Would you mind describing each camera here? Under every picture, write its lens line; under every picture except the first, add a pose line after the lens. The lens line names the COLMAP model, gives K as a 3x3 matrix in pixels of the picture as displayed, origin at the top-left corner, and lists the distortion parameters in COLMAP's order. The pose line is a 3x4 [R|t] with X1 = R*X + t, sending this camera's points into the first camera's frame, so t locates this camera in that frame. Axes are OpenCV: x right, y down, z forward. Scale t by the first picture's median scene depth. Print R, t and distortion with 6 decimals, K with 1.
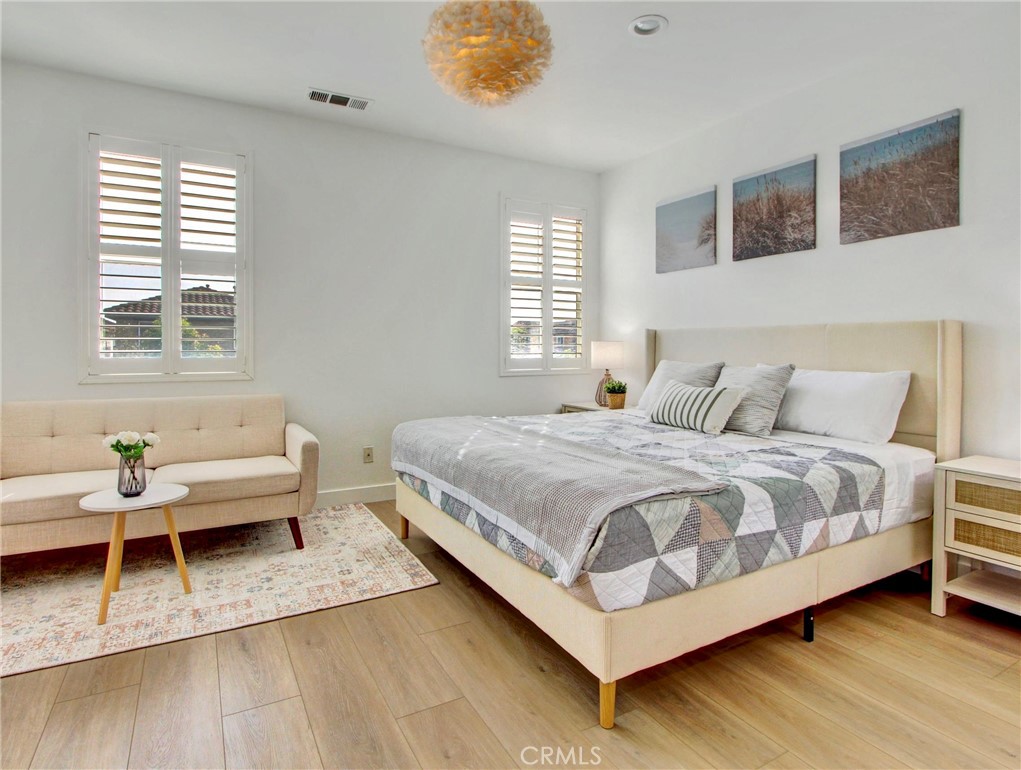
lens RADIAL K [[565.5, 0, 514.1], [0, 565.5, 364.6], [0, 0, 1]] dist [-0.003357, -0.000217]
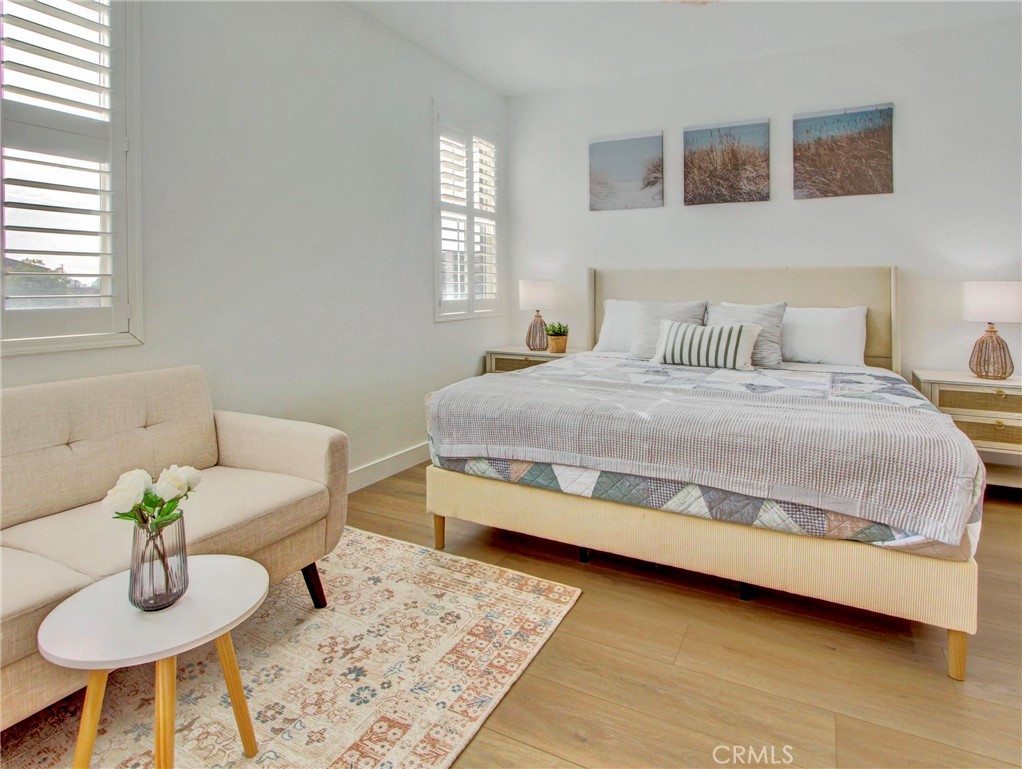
lens RADIAL K [[566.0, 0, 670.1], [0, 566.0, 302.7], [0, 0, 1]] dist [-0.003456, -0.001023]
pose [[0.819492, -0.017814, 0.572813, -0.354462], [0.017842, 0.999825, 0.005569, -0.010814], [-0.572813, 0.005656, 0.819667, 0.215989]]
